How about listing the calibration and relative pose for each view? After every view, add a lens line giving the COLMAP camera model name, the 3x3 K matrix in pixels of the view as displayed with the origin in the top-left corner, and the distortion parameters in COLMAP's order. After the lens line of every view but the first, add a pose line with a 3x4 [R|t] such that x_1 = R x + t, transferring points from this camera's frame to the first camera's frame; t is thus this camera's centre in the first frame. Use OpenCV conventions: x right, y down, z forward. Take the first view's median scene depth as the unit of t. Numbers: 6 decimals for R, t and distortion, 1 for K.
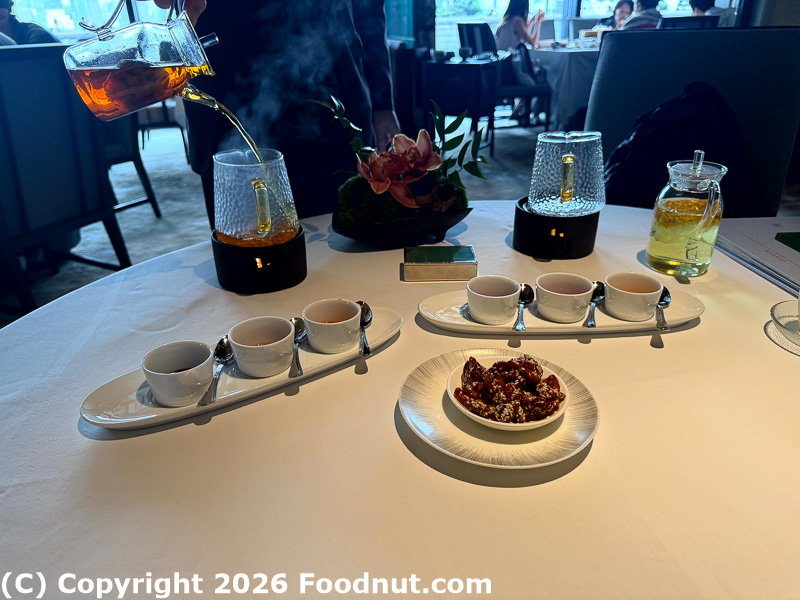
lens RADIAL K [[544.1, 0, 400.5], [0, 544.1, 304.5], [0, 0, 1]] dist [0.002493, -0.001890]
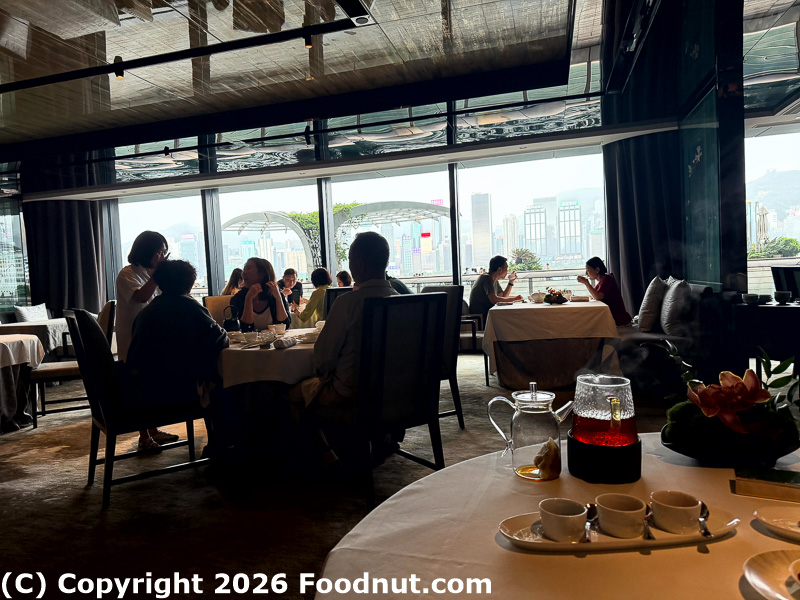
lens RADIAL K [[544.1, 0, 400.5], [0, 544.1, 304.5], [0, 0, 1]] dist [0.002493, -0.001890]
pose [[0.875990, 0.007600, -0.482269, -0.053215], [-0.199655, 0.915905, -0.348218, 0.113717], [0.439066, 0.401323, 0.803841, -0.342347]]
